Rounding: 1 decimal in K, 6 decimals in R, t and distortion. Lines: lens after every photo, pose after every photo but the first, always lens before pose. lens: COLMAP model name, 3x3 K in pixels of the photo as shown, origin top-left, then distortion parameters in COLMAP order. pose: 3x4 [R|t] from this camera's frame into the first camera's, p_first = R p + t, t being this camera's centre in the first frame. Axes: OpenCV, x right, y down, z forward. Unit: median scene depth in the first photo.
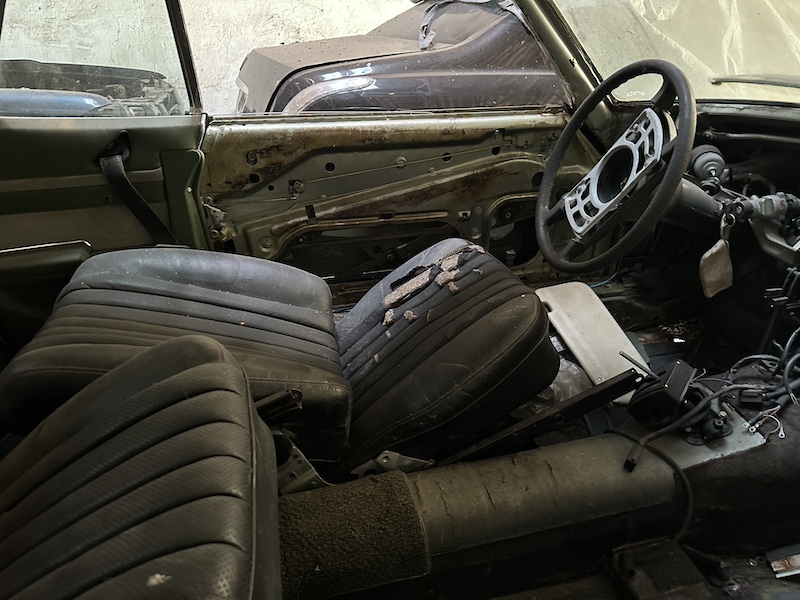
lens RADIAL K [[559.8, 0, 397.3], [0, 559.8, 301.6], [0, 0, 1]] dist [0.068671, -0.098966]
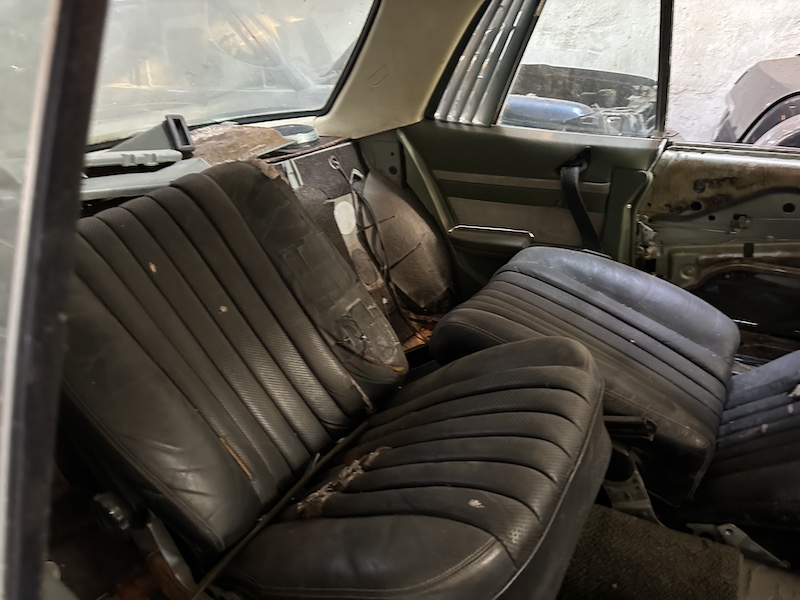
lens RADIAL K [[559.8, 0, 397.3], [0, 559.8, 301.6], [0, 0, 1]] dist [0.068671, -0.098966]
pose [[0.705482, 0.289408, -0.646945, 0.069898], [-0.280349, 0.952329, 0.120304, -0.032643], [0.650922, 0.096498, 0.752987, -0.075761]]
